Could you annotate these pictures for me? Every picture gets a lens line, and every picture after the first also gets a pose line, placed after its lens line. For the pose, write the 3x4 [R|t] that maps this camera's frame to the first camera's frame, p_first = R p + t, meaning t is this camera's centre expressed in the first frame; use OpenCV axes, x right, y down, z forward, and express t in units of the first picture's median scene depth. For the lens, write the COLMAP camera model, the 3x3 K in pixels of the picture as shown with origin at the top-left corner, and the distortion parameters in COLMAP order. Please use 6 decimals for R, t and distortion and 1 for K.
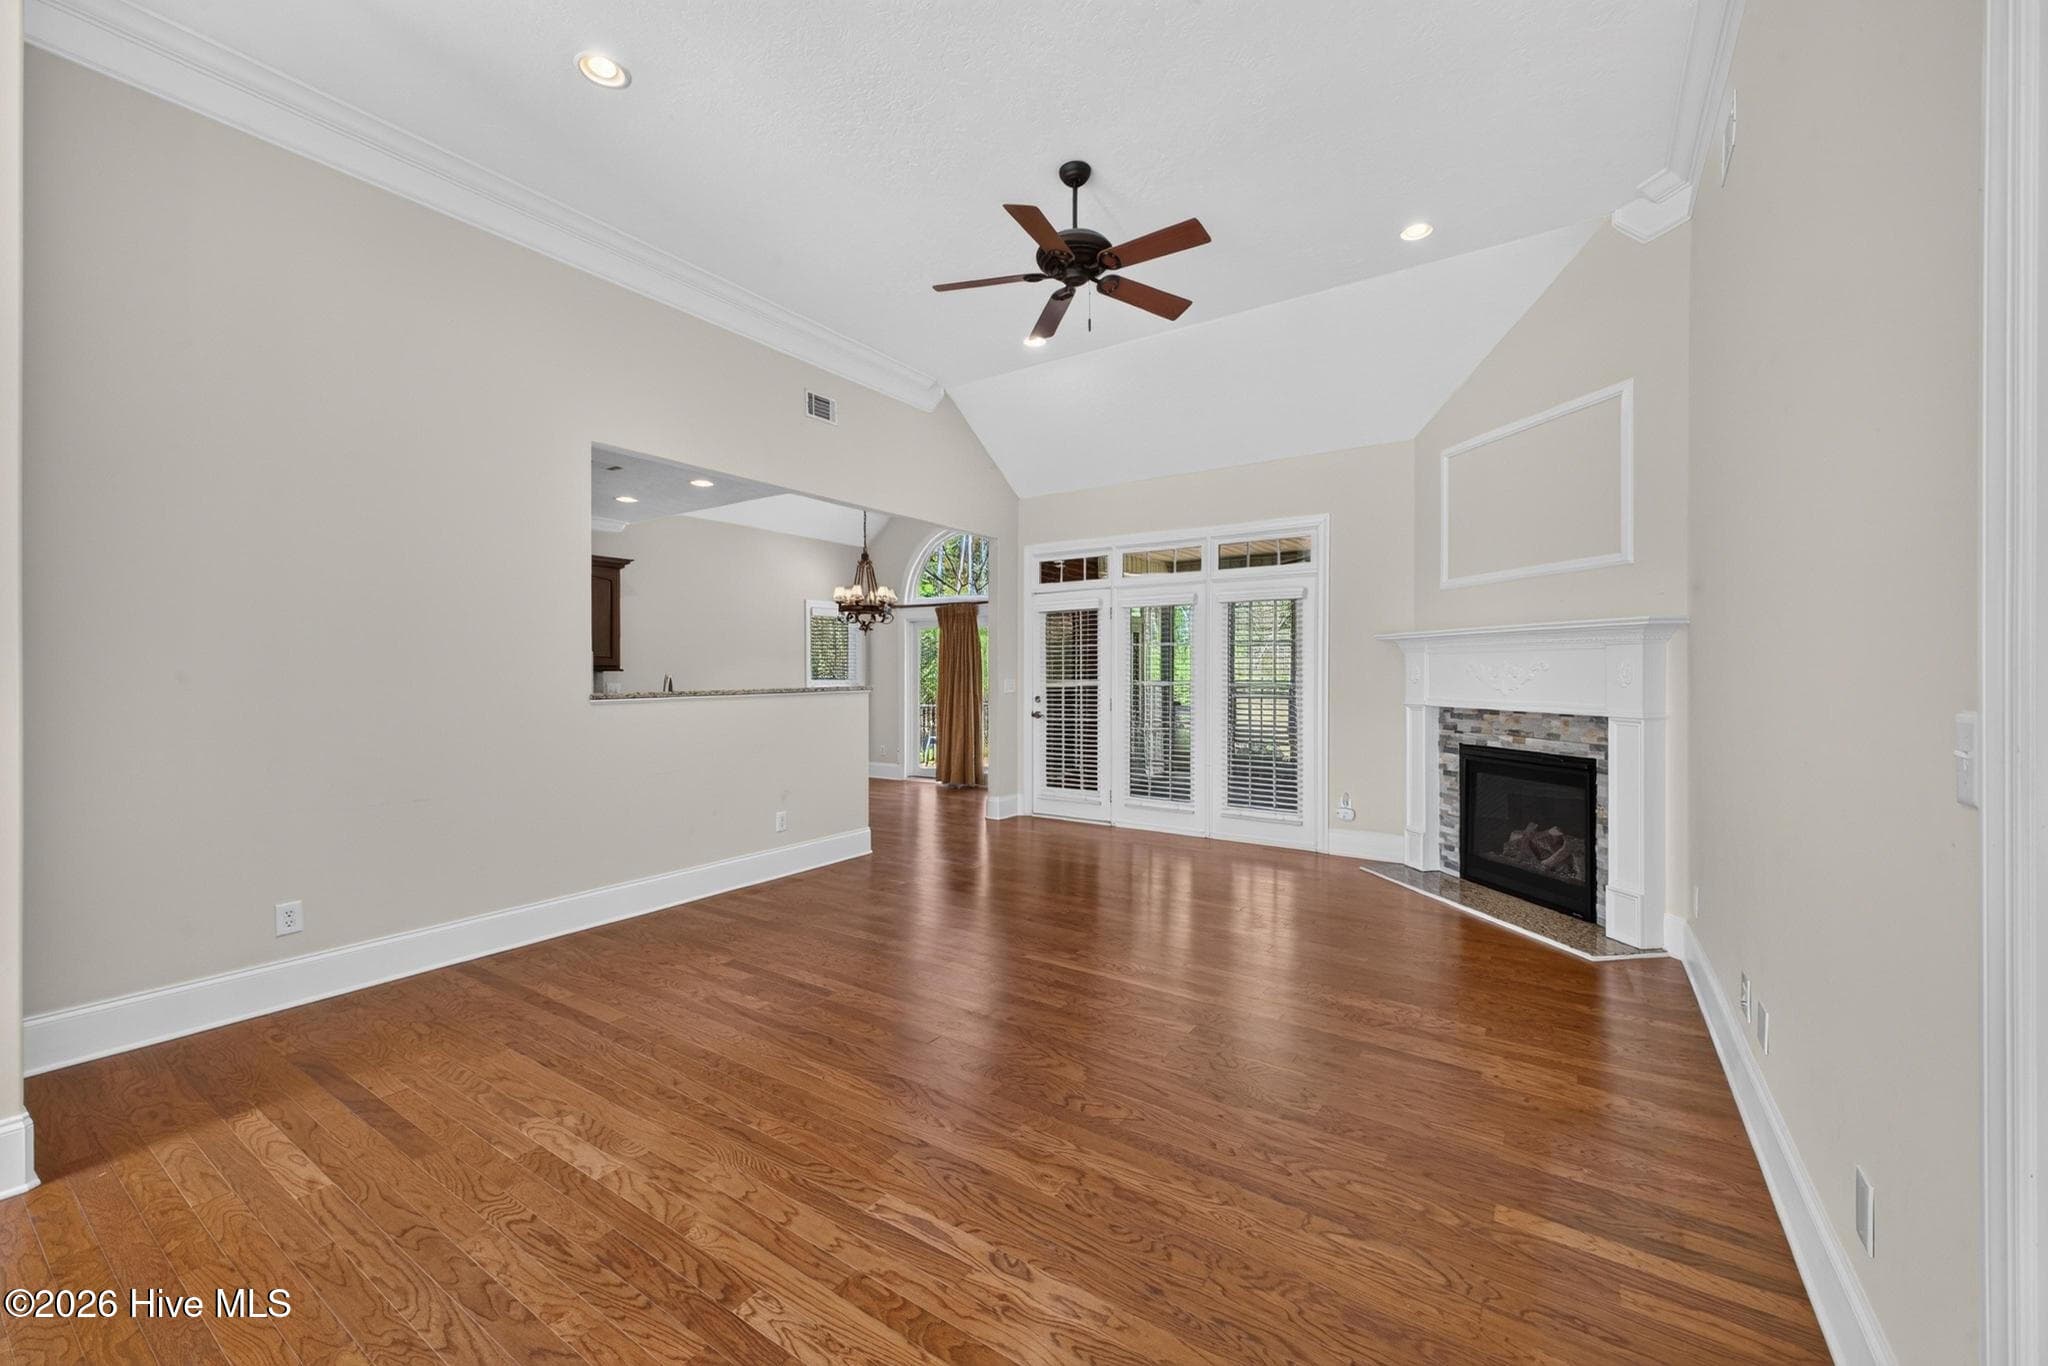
lens RADIAL K [[811.4, 0, 1013.4], [0, 811.4, 676.9], [0, 0, 1]] dist [0.027193, -0.001119]
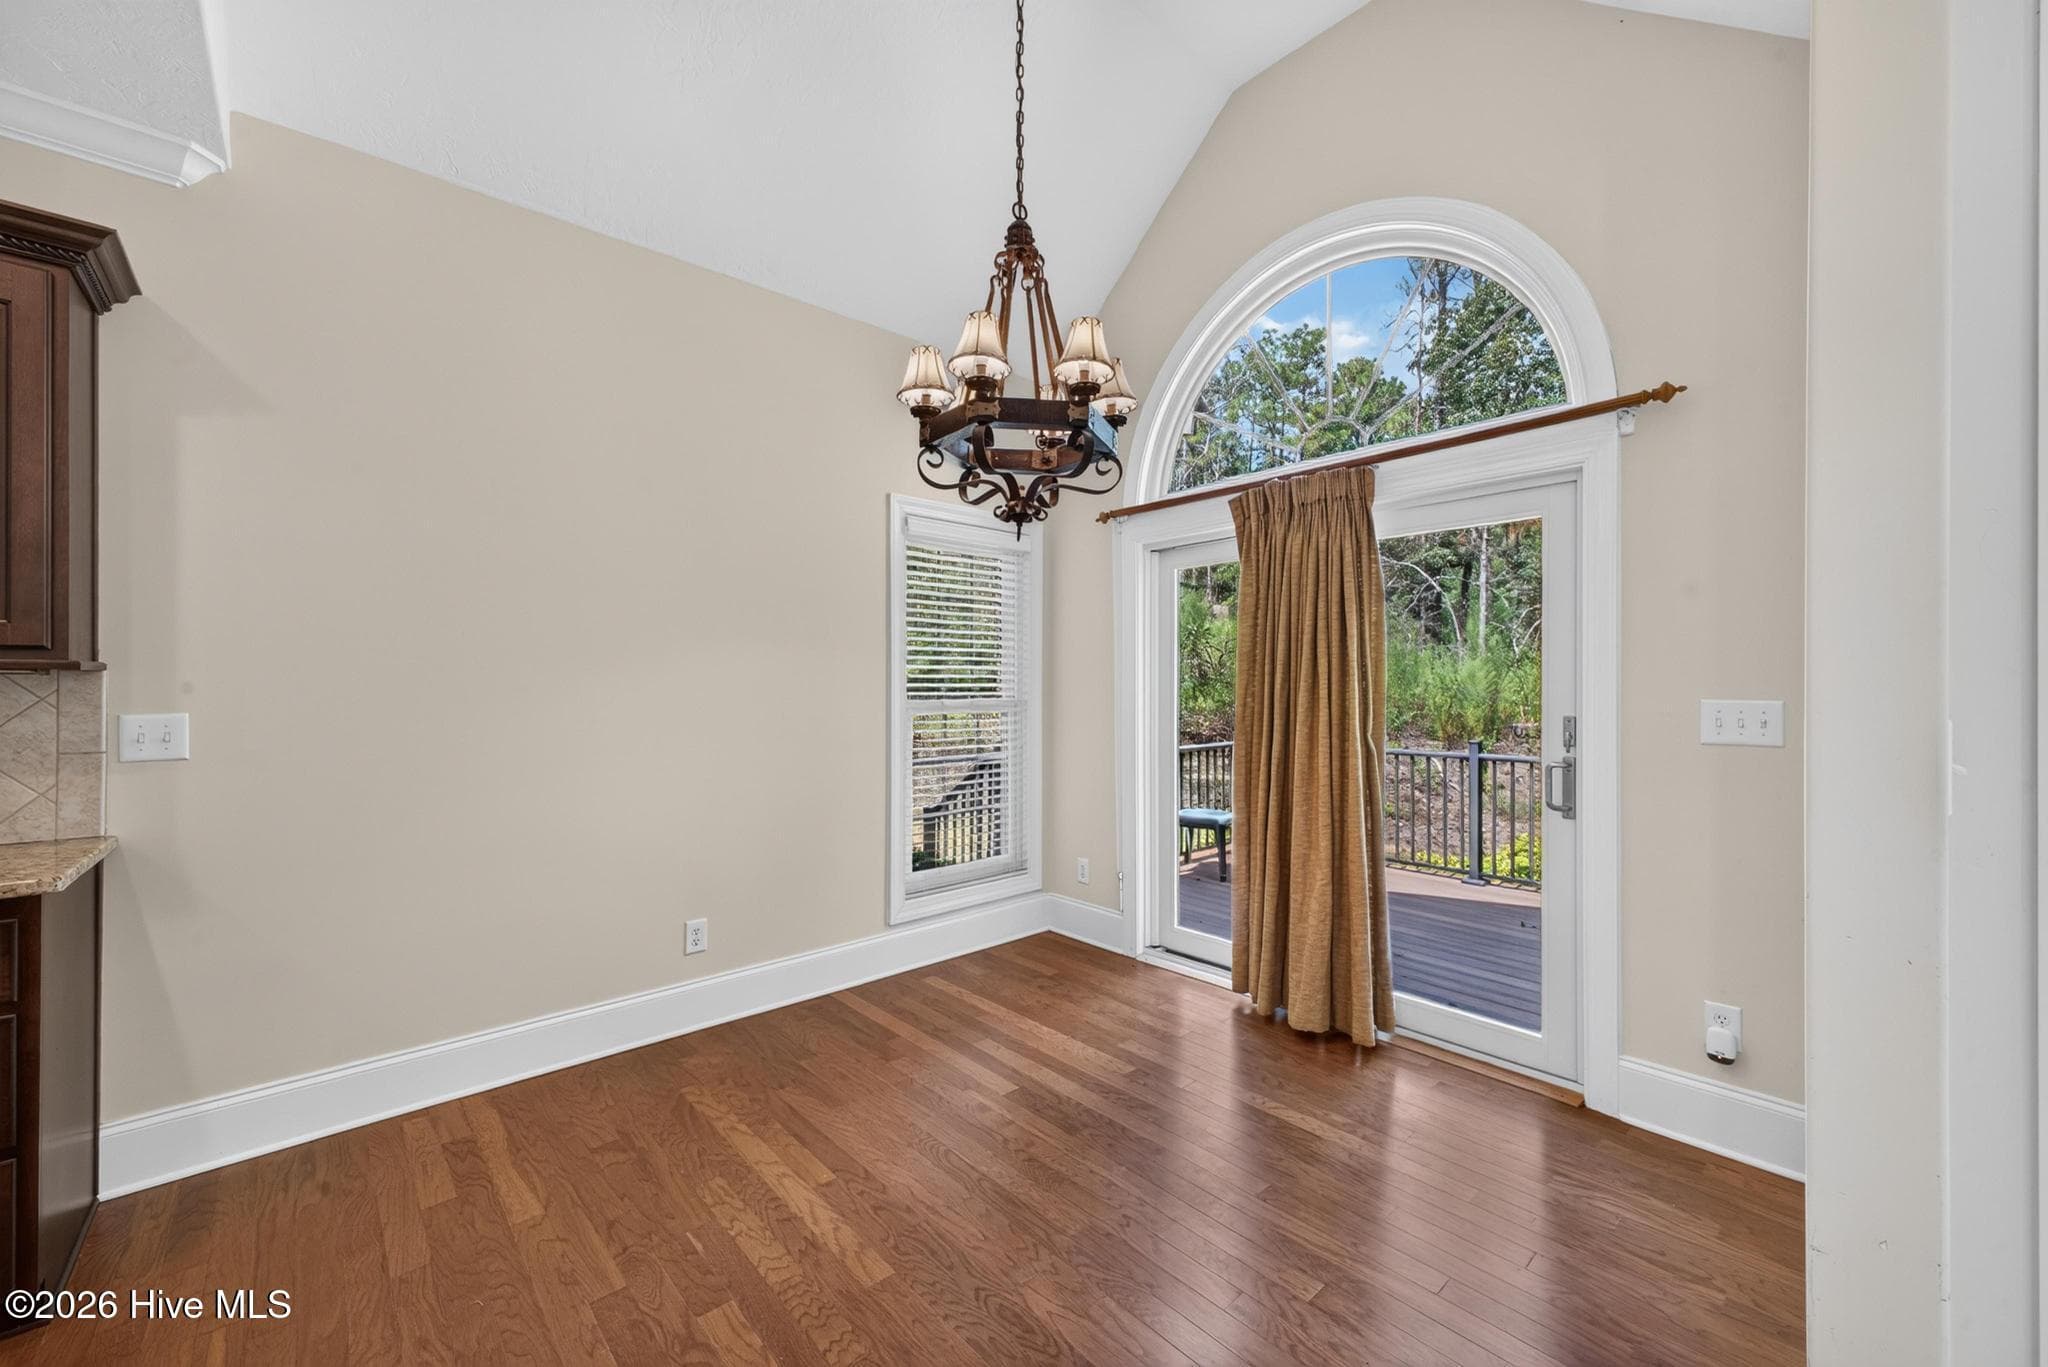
lens RADIAL K [[811.4, 0, 1011.2], [0, 811.4, 689.2], [0, 0, 1]] dist [0.027193, -0.001119]
pose [[0.972266, 0.000667, -0.233879, -0.186168], [-0.001308, 0.999996, -0.002585, -0.001789], [0.233876, 0.002820, 0.972262, 1.122780]]
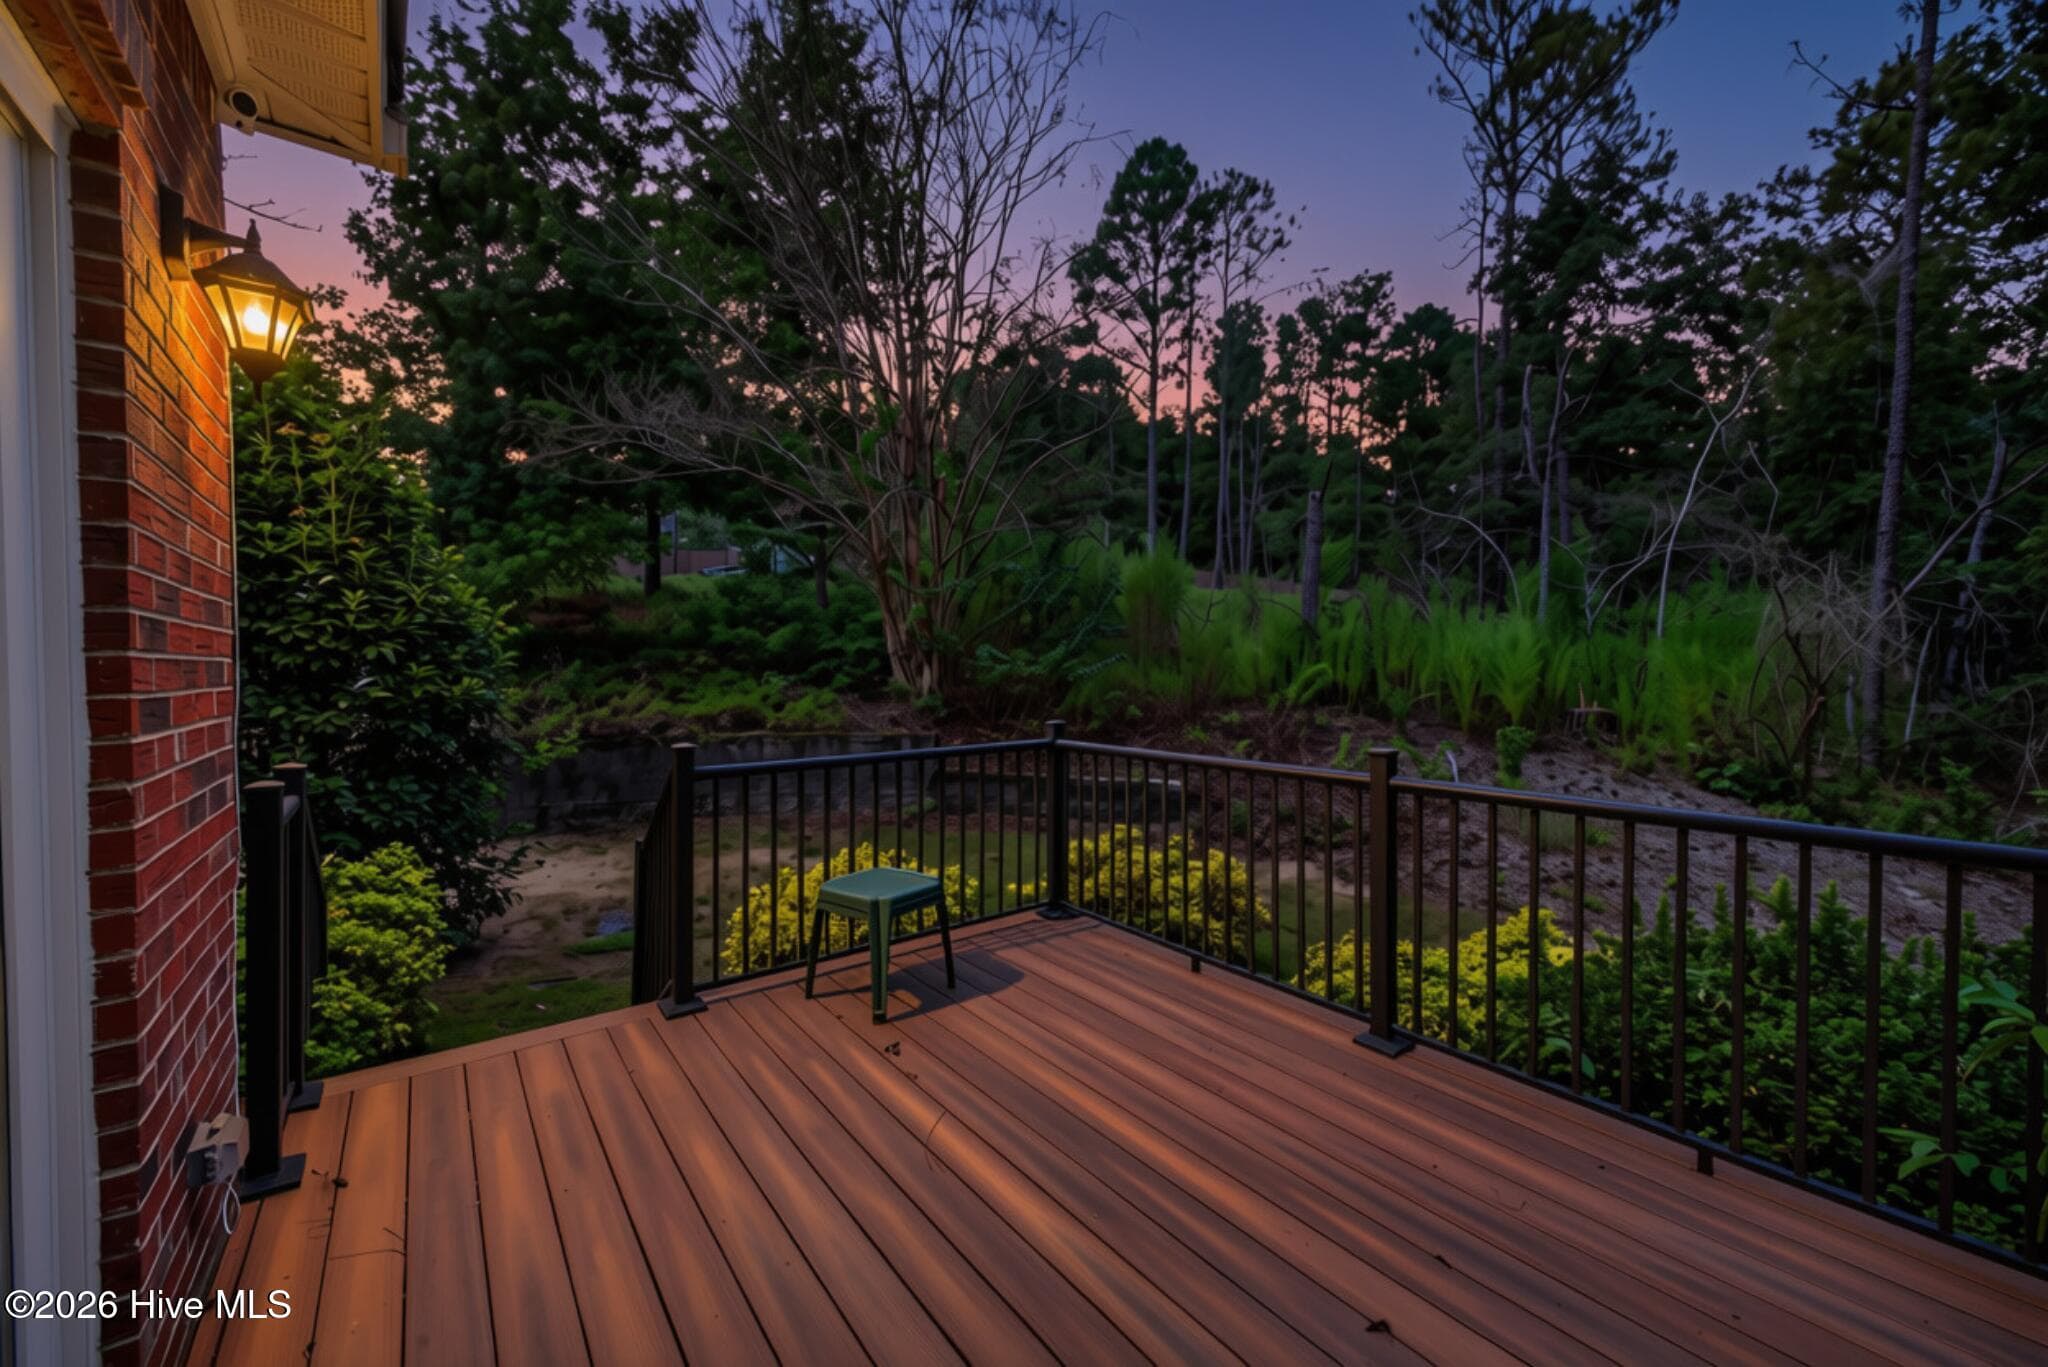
lens RADIAL K [[811.4, 0, 1024.2], [0, 811.4, 675.9], [0, 0, 1]] dist [0.027193, -0.001119]
pose [[0.954199, 0.008045, -0.299064, -0.150922], [-0.005985, 0.999952, 0.007804, -0.000057], [0.299112, -0.005657, 0.954201, 1.202326]]
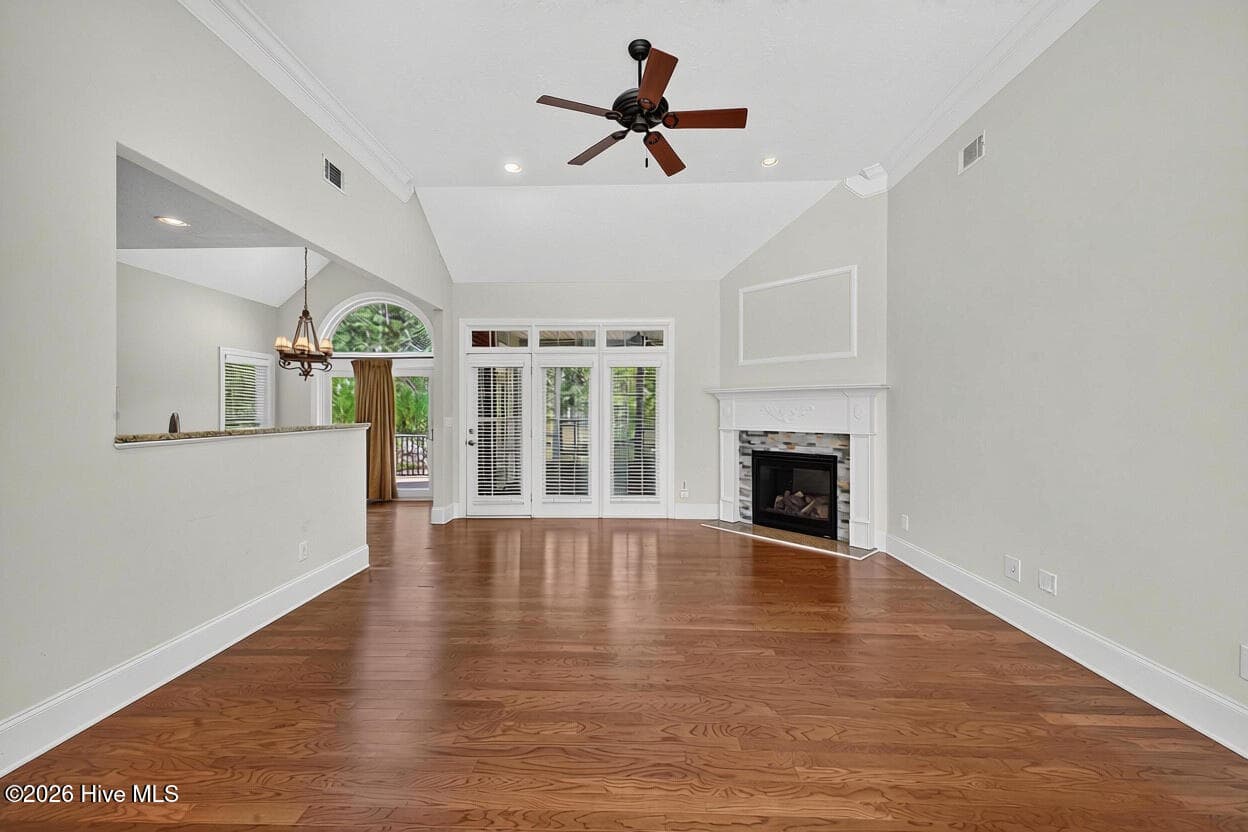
lens RADIAL K [[494.5, 0, 616.9], [0, 494.5, 413.0], [0, 0, 1]] dist [0.027193, -0.001119]
pose [[0.840963, -0.003236, 0.541084, -0.296645], [0.004824, 0.999987, -0.001517, -0.001680], [-0.541072, 0.003886, 0.840967, 0.225955]]
